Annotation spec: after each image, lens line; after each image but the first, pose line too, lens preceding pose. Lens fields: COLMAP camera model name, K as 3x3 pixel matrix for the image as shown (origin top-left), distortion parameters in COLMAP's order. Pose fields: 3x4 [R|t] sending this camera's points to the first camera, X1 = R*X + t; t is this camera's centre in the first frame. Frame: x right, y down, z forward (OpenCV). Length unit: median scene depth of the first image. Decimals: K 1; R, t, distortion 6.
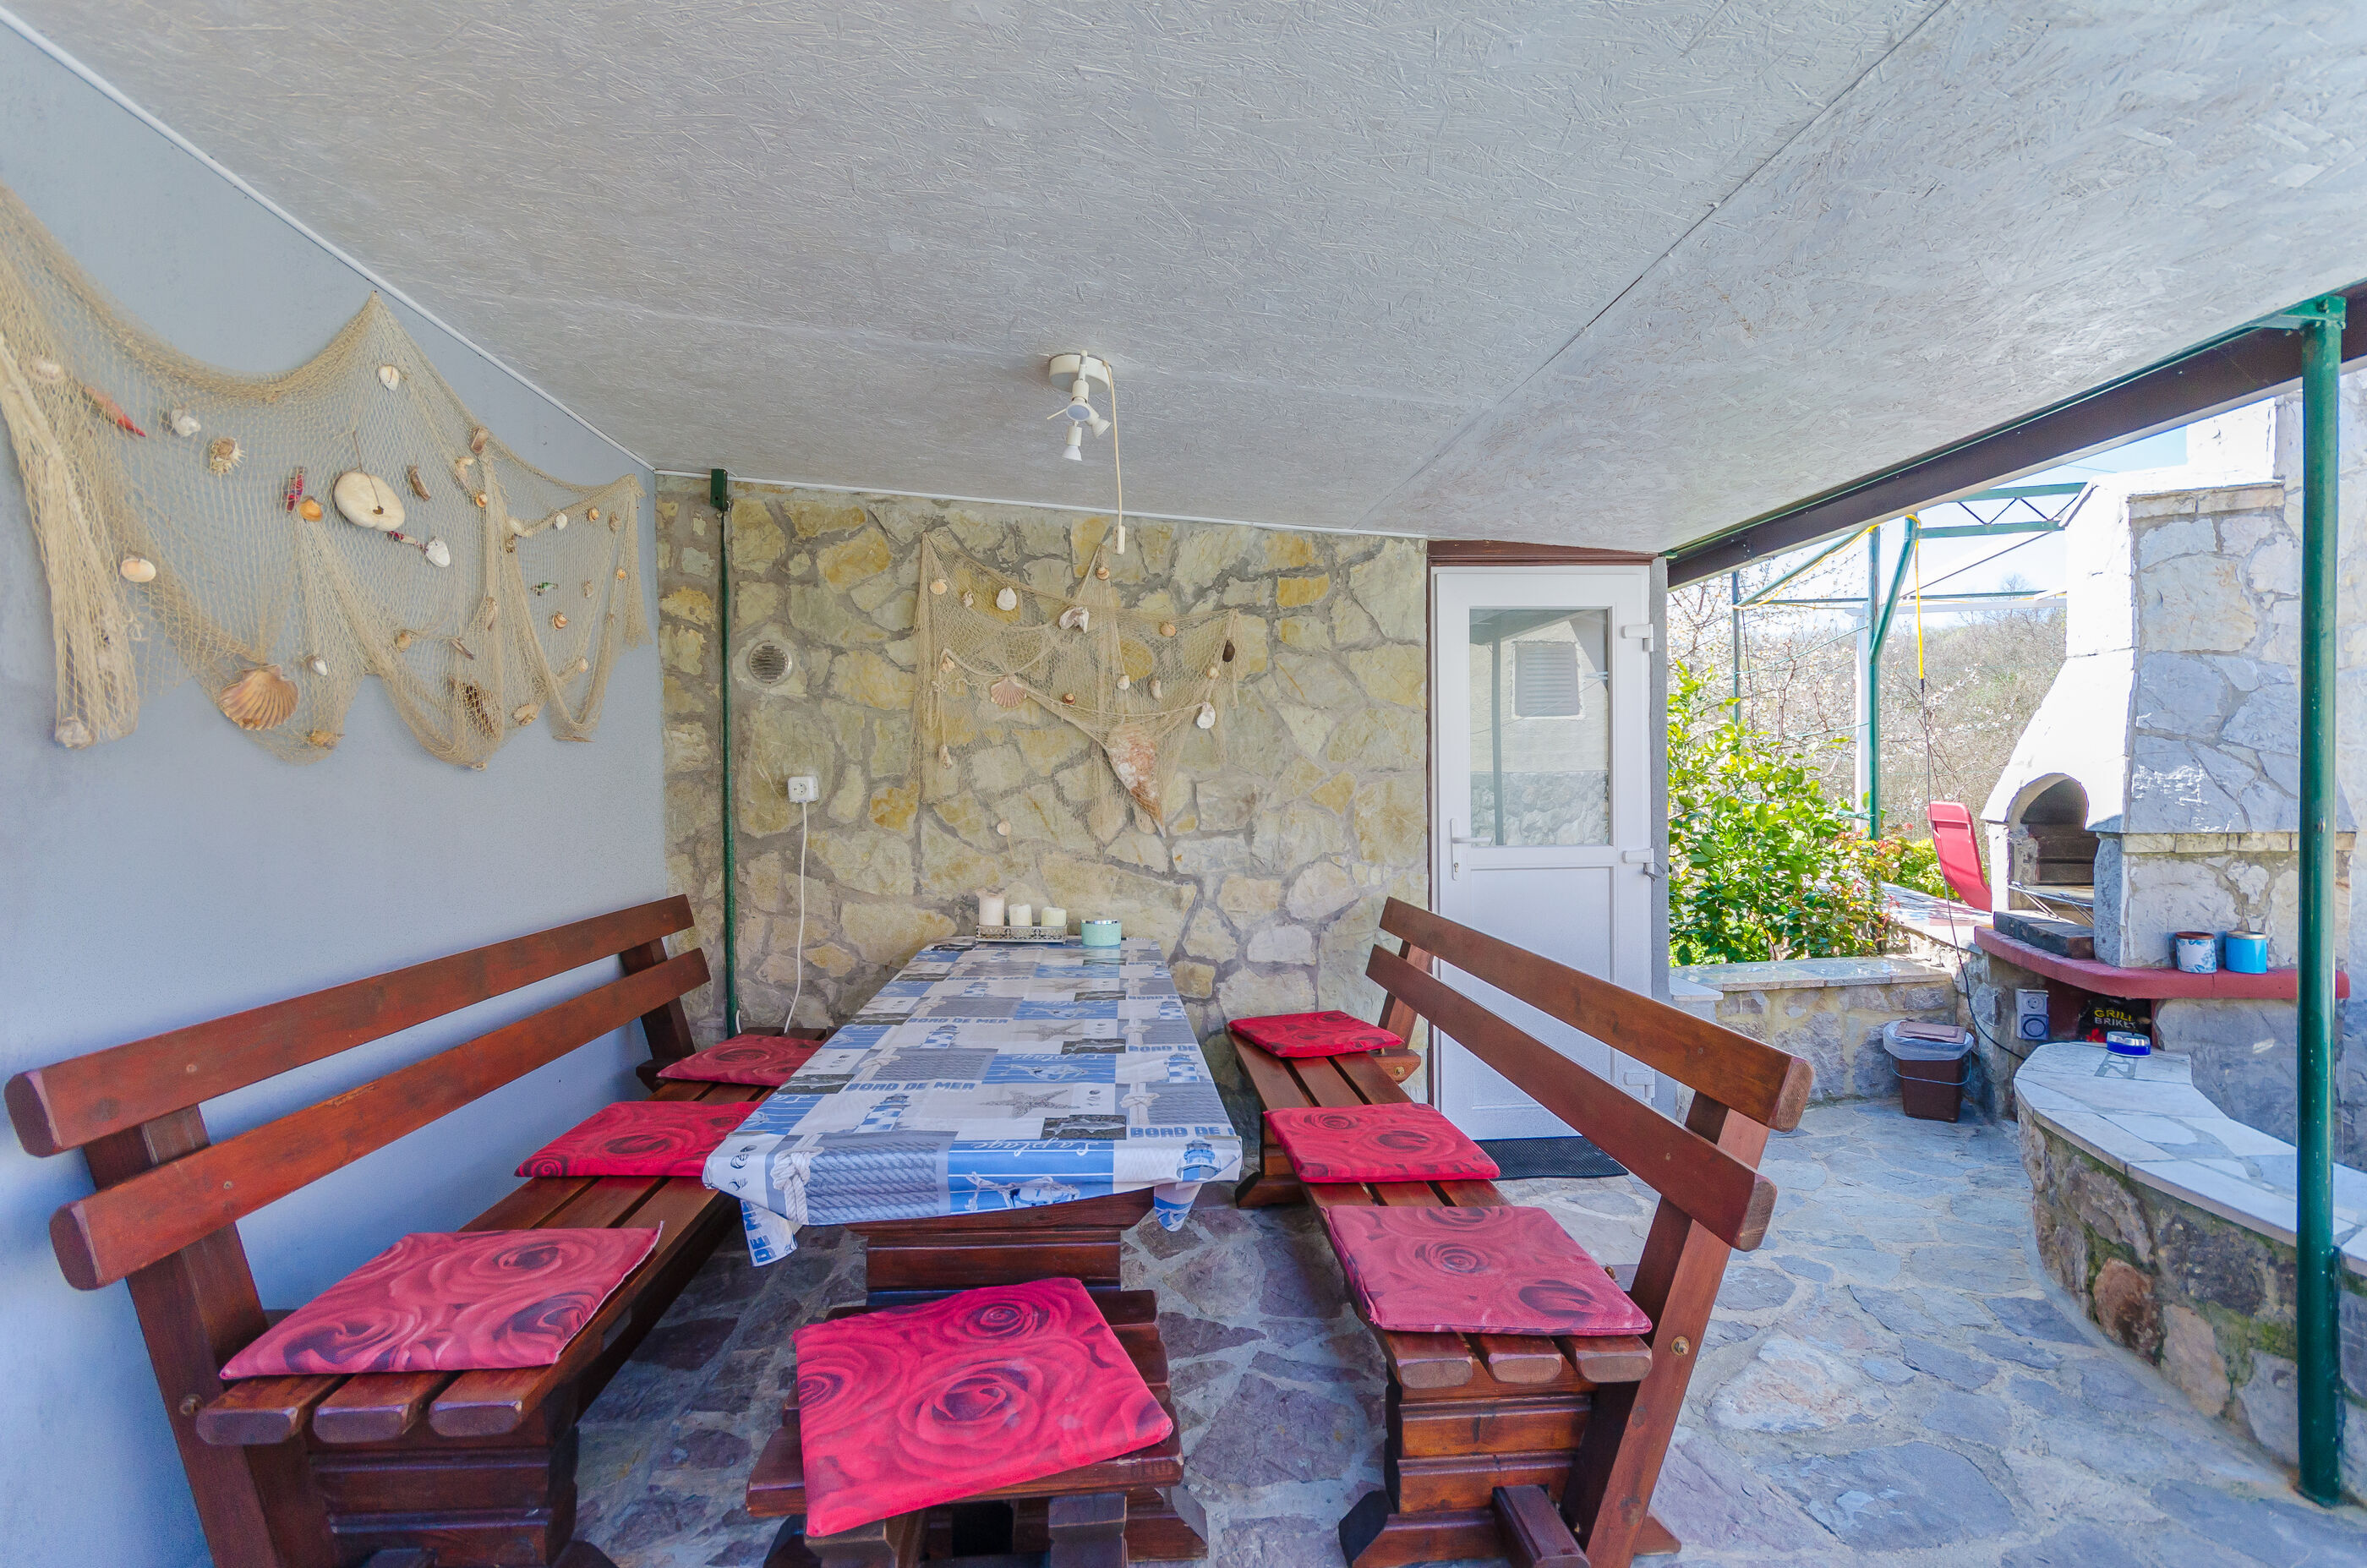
lens RADIAL K [[1036.2, 0, 1188.1], [0, 1036.2, 798.4], [0, 0, 1]] dist [0.001427, 0.000600]
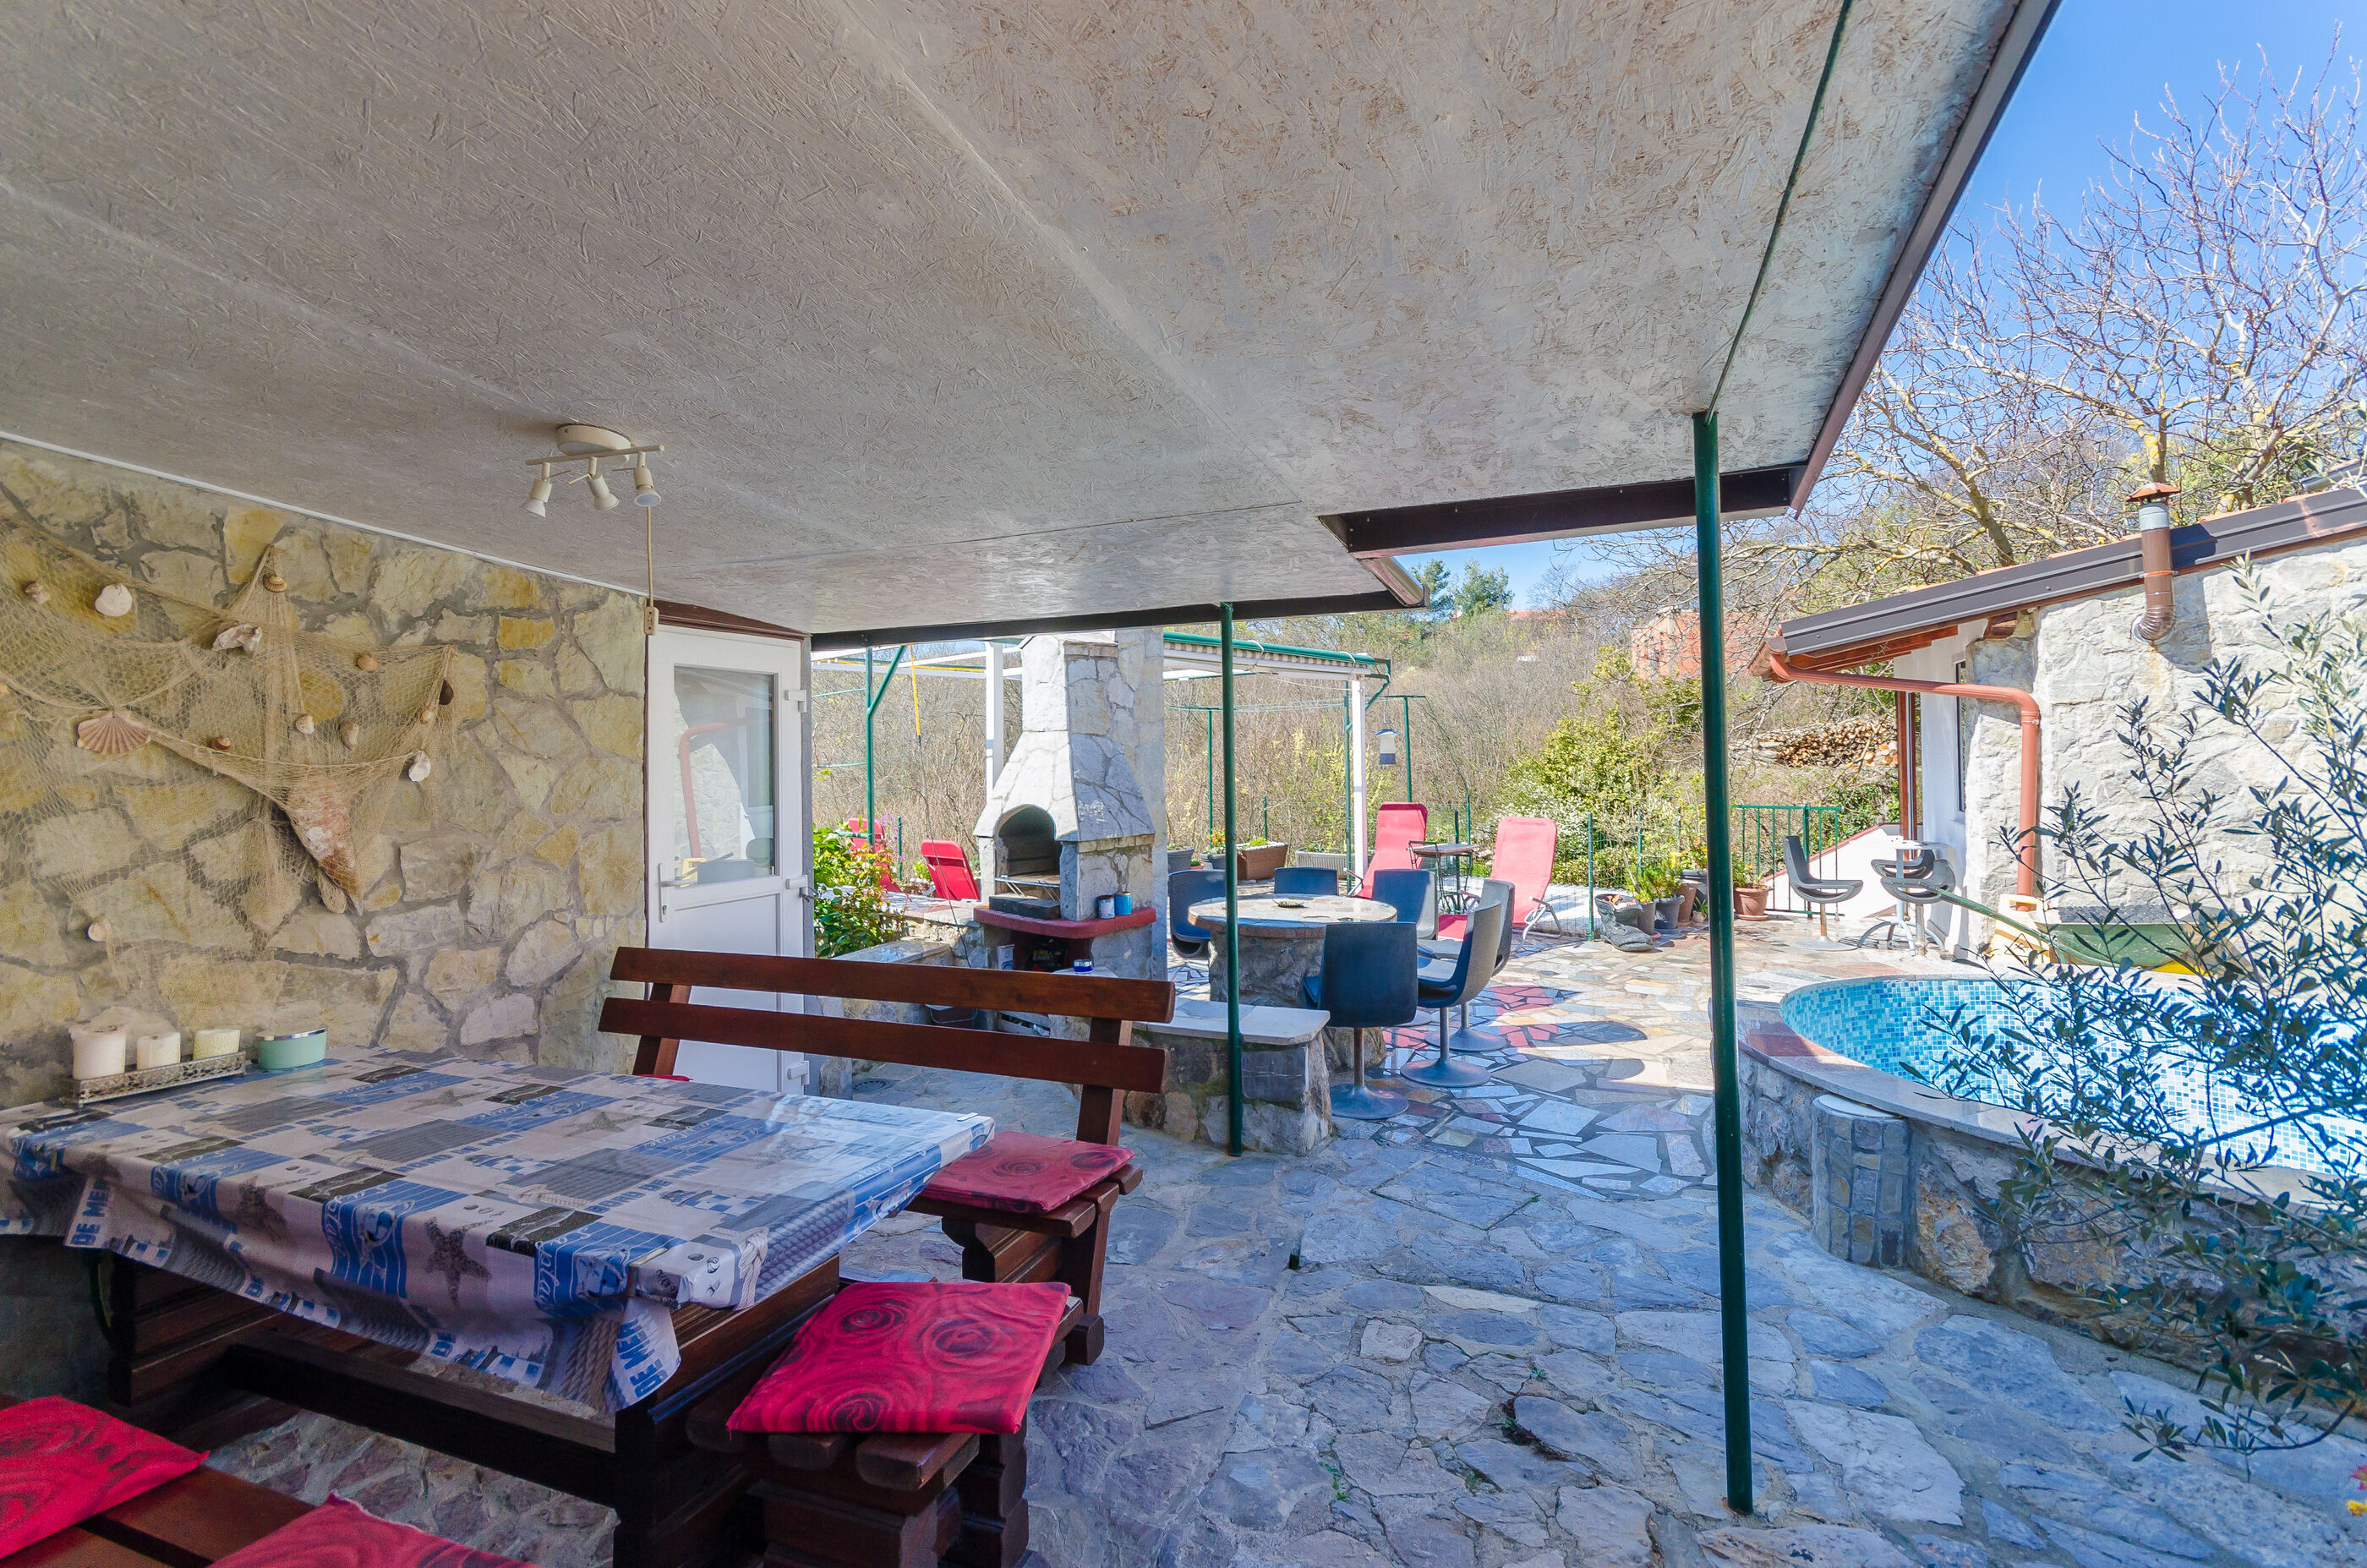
lens RADIAL K [[1070.7, 0, 1181.2], [0, 1070.7, 746.3], [0, 0, 1]] dist [0.001351, 0.000305]
pose [[0.458735, 0.017123, 0.888408, -0.478544], [0.031895, 0.998853, -0.035720, -0.044488], [-0.888000, 0.044722, 0.457663, 0.034443]]
